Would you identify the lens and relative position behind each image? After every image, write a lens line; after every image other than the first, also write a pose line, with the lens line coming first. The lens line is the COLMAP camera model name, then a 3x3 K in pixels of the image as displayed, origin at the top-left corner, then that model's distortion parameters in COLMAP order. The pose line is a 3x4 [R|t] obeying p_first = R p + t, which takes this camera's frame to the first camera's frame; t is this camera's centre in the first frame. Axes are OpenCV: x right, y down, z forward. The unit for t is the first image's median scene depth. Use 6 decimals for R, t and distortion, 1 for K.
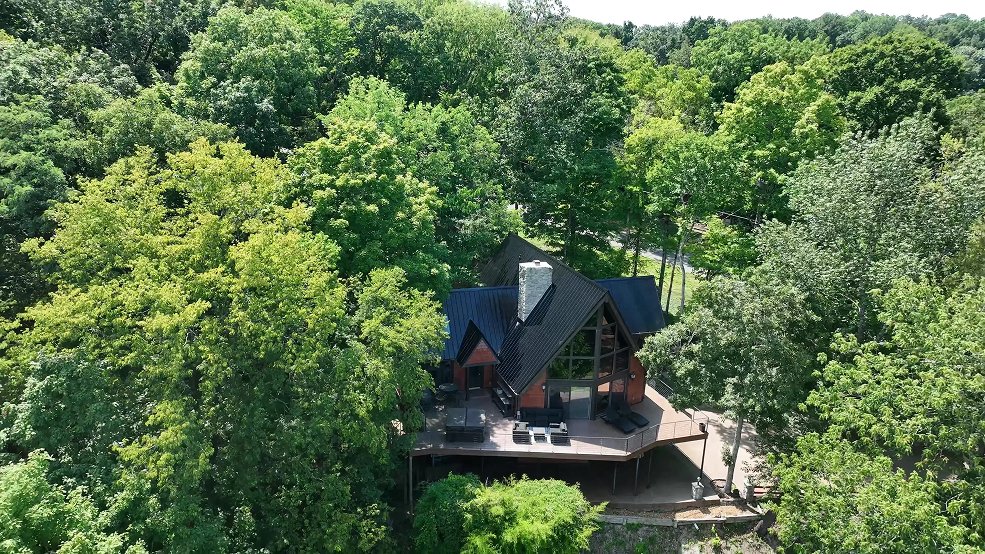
lens RADIAL K [[692.4, 0, 492.5], [0, 692.4, 277.0], [0, 0, 1]] dist [0.005452, -0.000822]
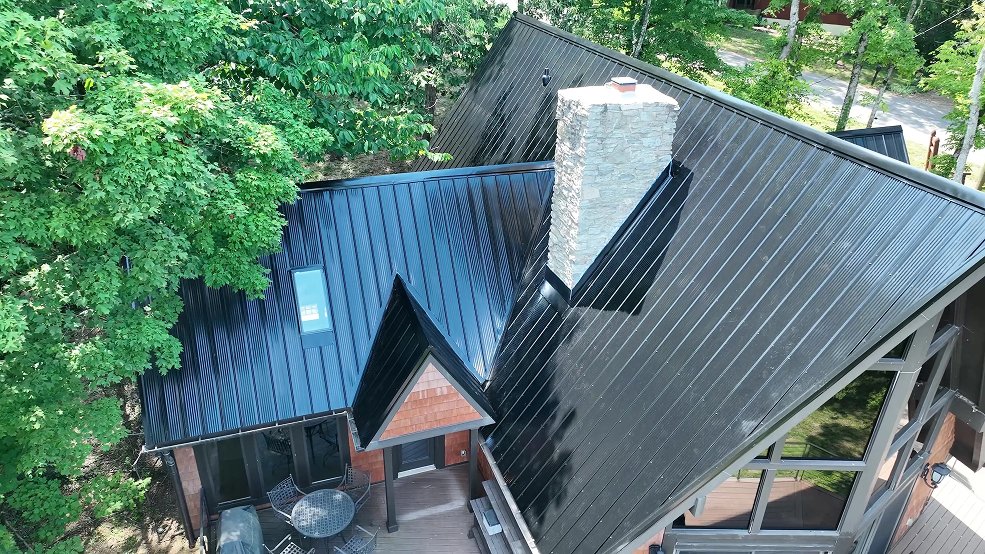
lens RADIAL K [[692.4, 0, 492.5], [0, 692.4, 277.0], [0, 0, 1]] dist [0.005452, -0.000822]
pose [[0.999850, -0.007703, 0.015506, 0.006829], [0.004175, 0.976424, 0.215820, -0.006262], [-0.016802, -0.215723, 0.976310, 0.733656]]
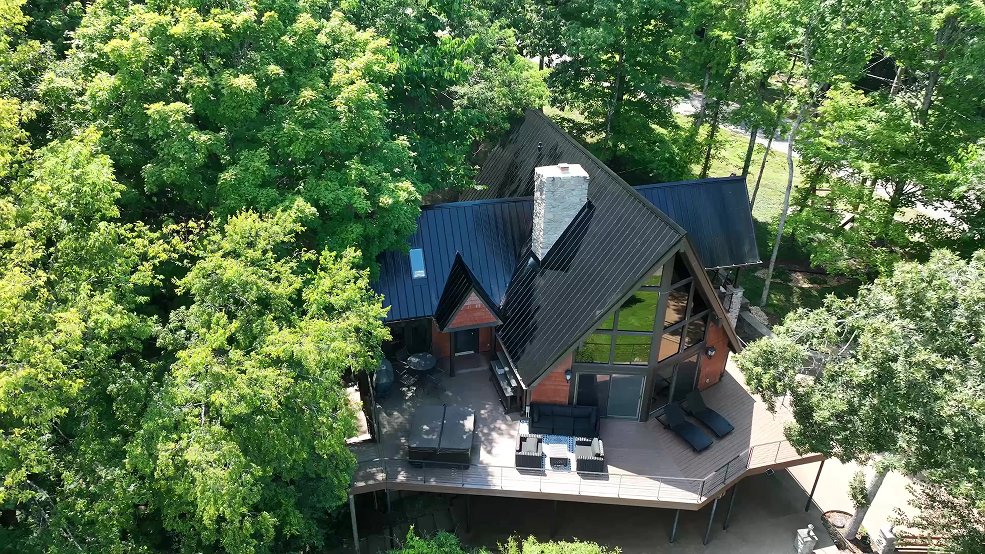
lens RADIAL K [[692.4, 0, 492.5], [0, 692.4, 277.0], [0, 0, 1]] dist [0.005452, -0.000822]
pose [[0.998816, 0.015856, -0.045987, 0.031794], [-0.005053, 0.974091, 0.226099, -0.065837], [0.048381, -0.225599, 0.973018, 0.394765]]
